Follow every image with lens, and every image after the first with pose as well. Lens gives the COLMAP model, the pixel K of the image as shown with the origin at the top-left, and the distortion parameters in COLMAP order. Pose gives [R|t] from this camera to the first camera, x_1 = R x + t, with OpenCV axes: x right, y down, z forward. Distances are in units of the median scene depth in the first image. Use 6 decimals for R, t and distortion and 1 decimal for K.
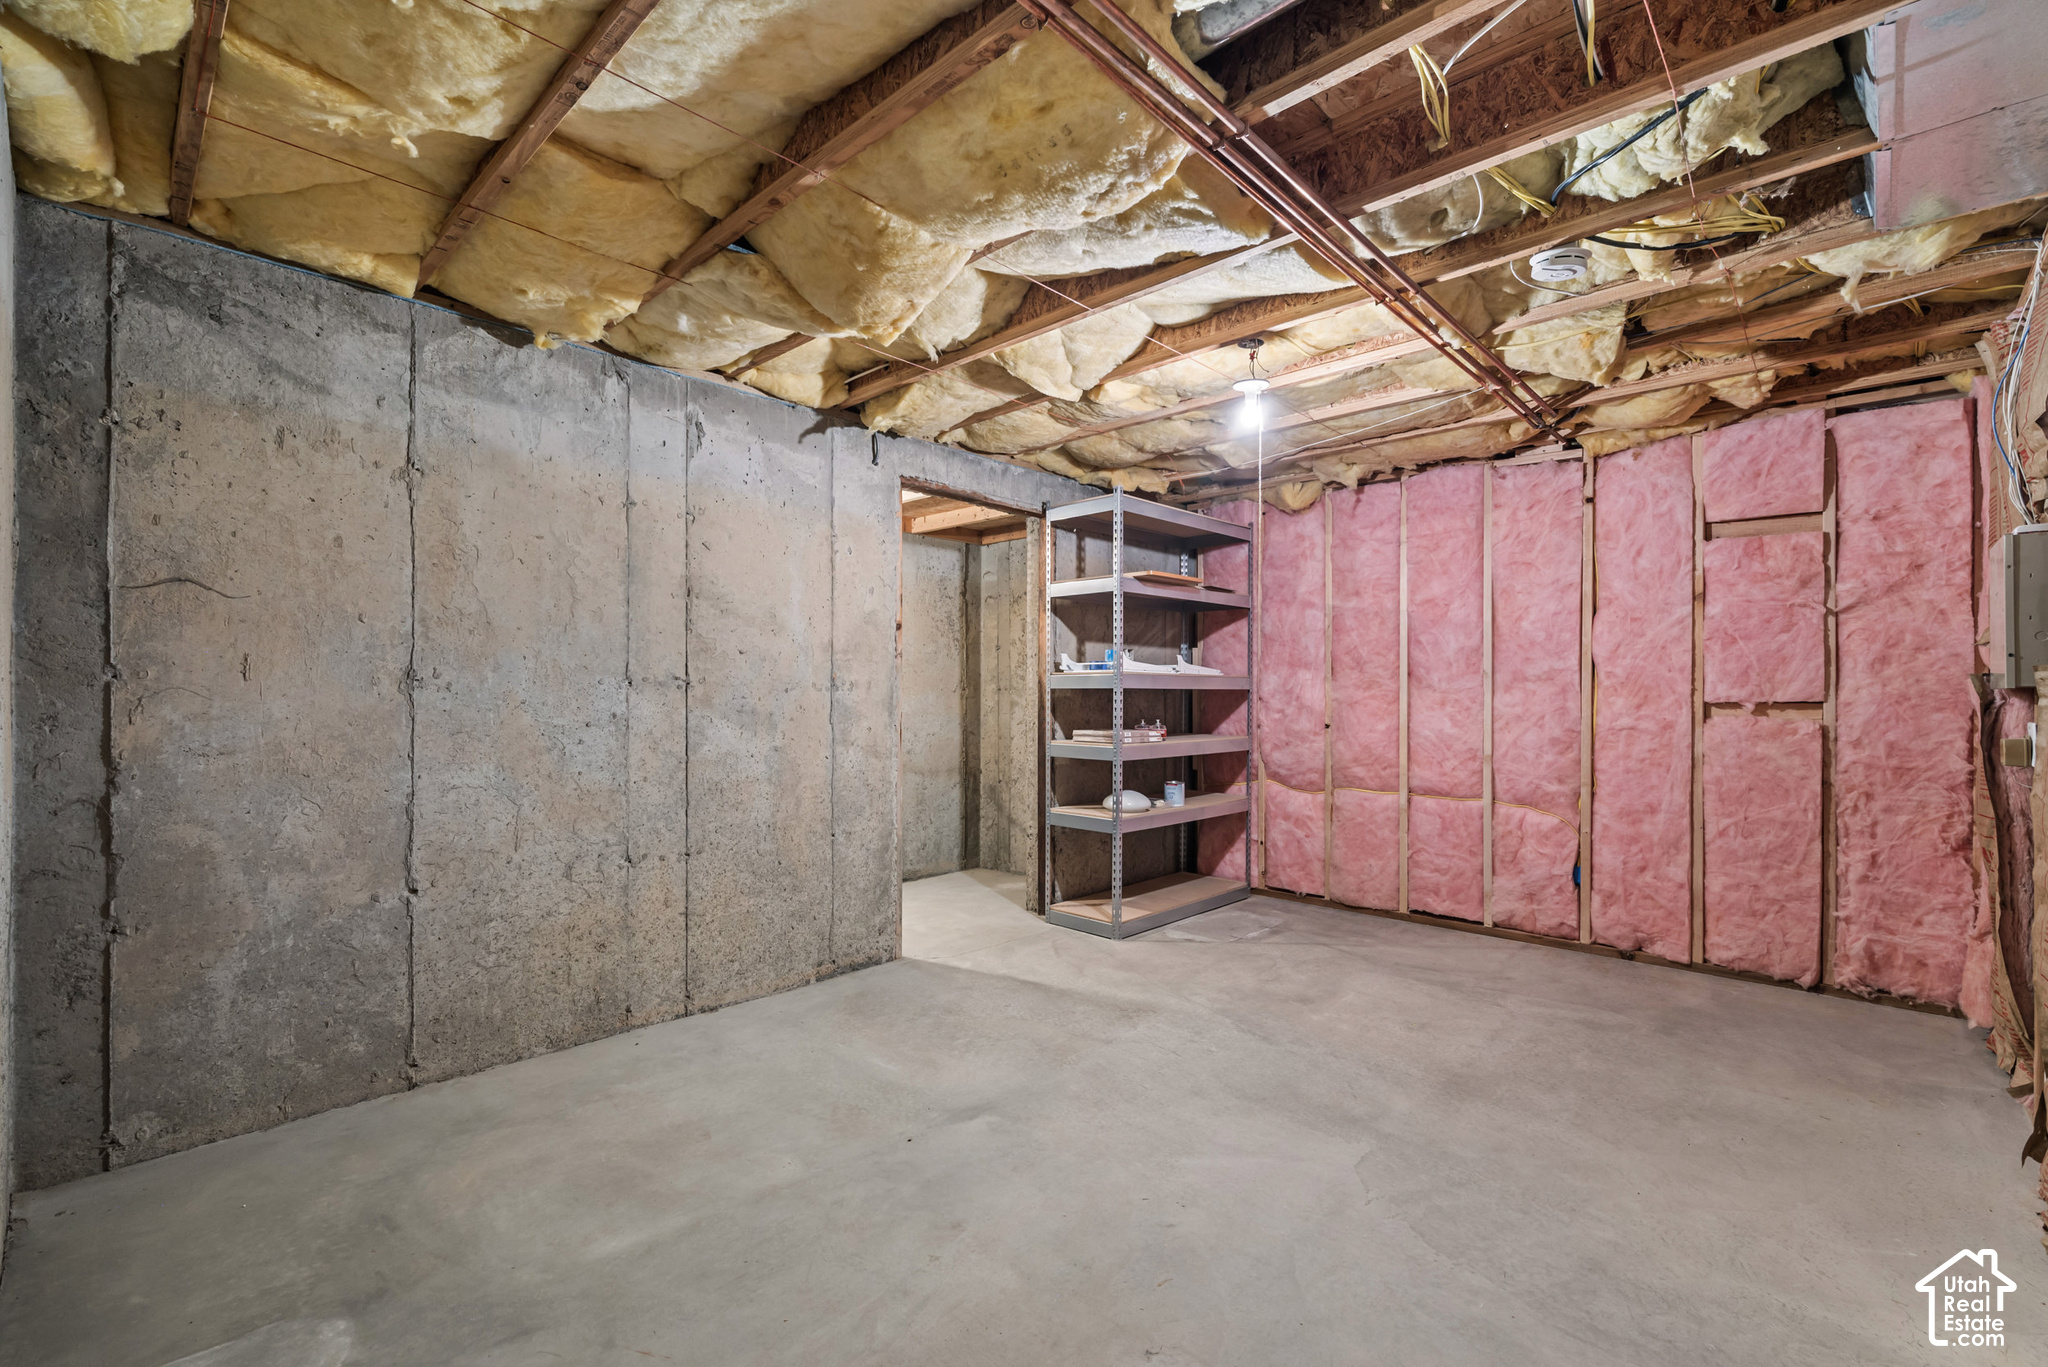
lens RADIAL K [[888.8, 0, 1024.0], [0, 888.8, 683.5], [0, 0, 1]] dist [-0.000257, -0.000330]
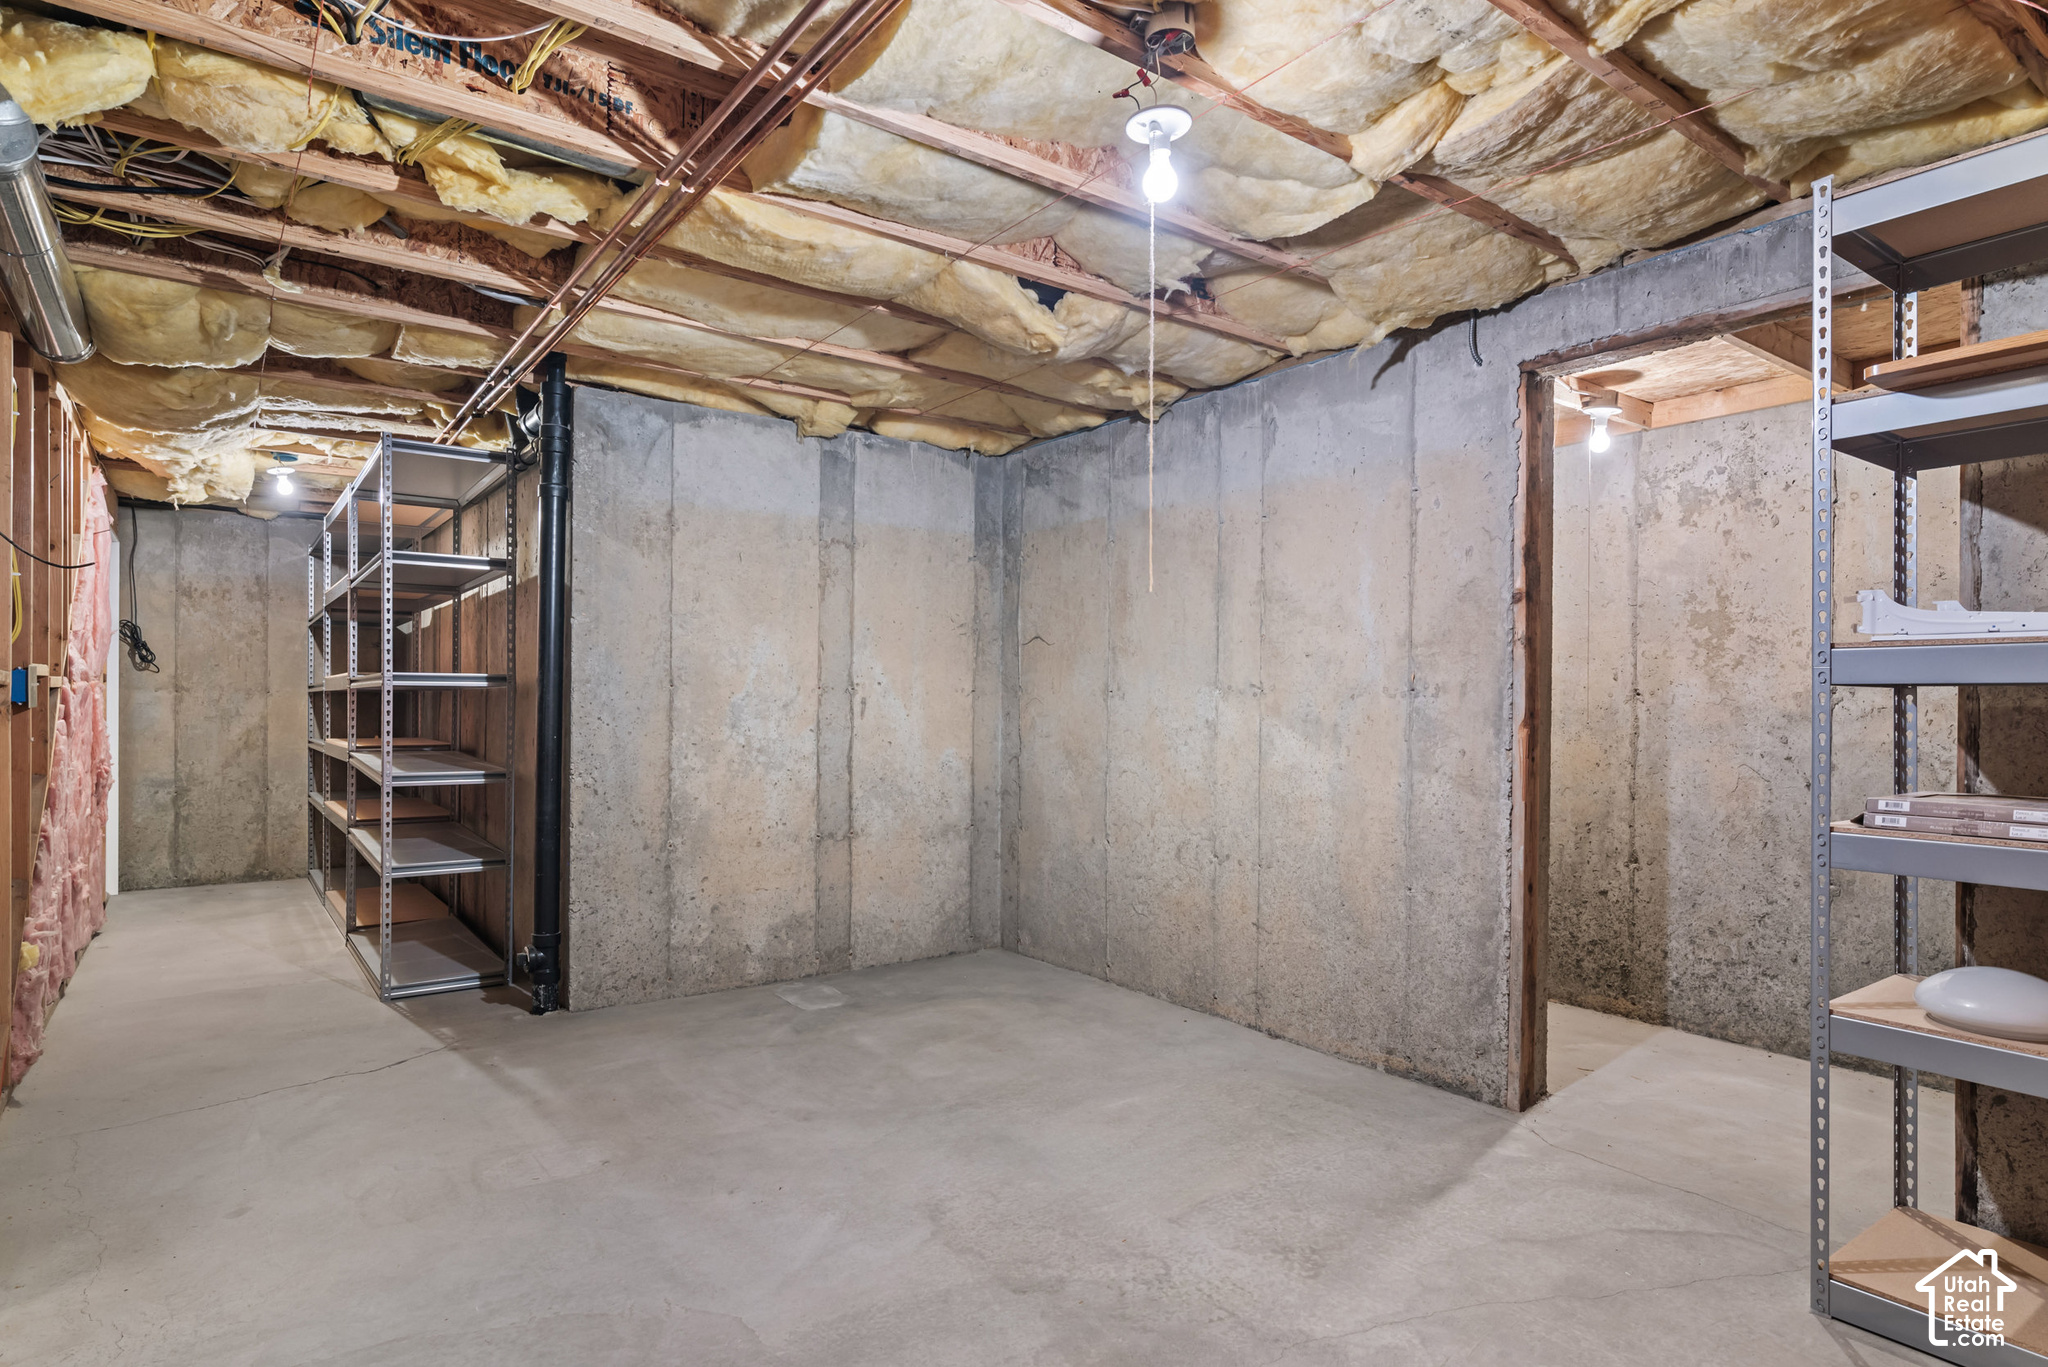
lens RADIAL K [[1089.0, 0, 1024.0], [0, 1089.0, 683.5], [0, 0, 1]] dist [0.003317, 0.001111]
pose [[-0.169020, -0.022484, -0.985356, 0.851950], [0.005977, 0.999698, -0.023836, 0.019135], [0.985594, -0.009918, -0.168835, 0.950137]]
